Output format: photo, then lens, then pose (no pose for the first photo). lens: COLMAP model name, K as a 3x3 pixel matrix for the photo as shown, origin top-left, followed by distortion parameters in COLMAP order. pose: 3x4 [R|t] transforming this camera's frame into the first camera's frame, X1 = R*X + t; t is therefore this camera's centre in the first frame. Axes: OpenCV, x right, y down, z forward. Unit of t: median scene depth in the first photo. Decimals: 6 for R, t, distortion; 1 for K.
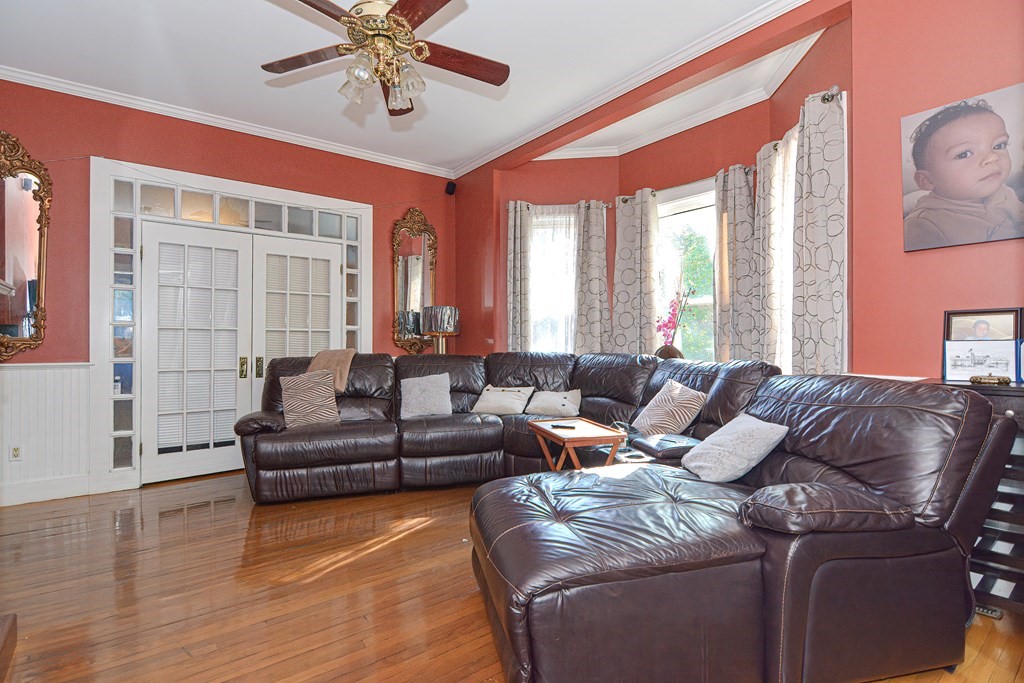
lens RADIAL K [[499.9, 0, 516.4], [0, 499.9, 339.3], [0, 0, 1]] dist [-0.005838, -0.002663]
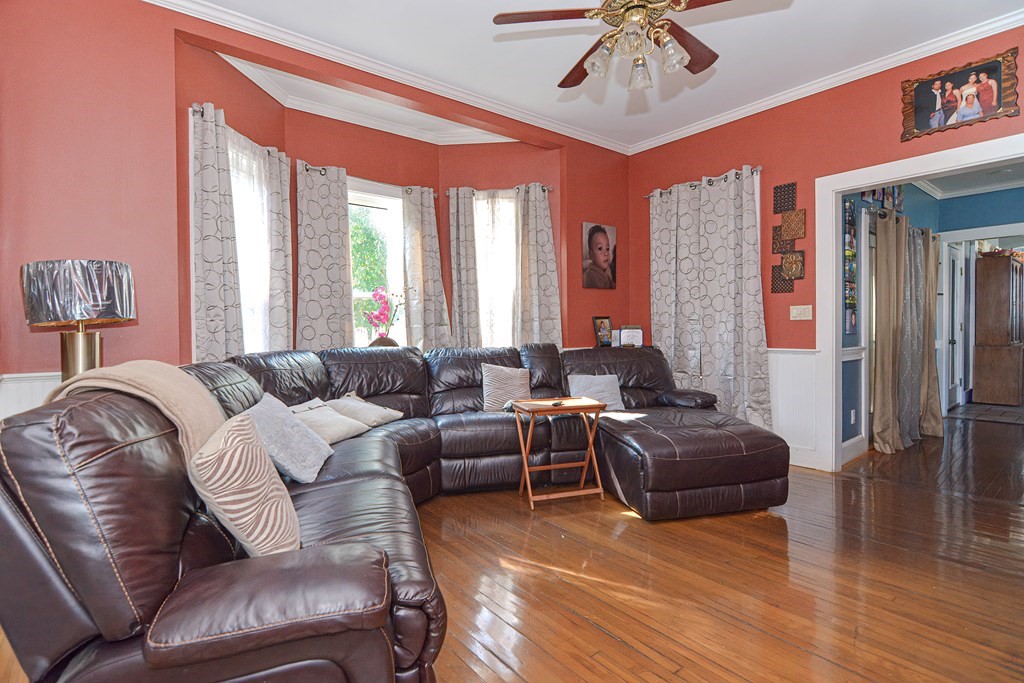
lens RADIAL K [[499.9, 0, 515.2], [0, 499.9, 342.3], [0, 0, 1]] dist [-0.005838, -0.002663]
pose [[-0.030233, -0.019899, 0.999345, -1.344227], [0.010627, 0.999739, 0.020228, 0.009148], [-0.999486, 0.011231, -0.030013, 1.411698]]
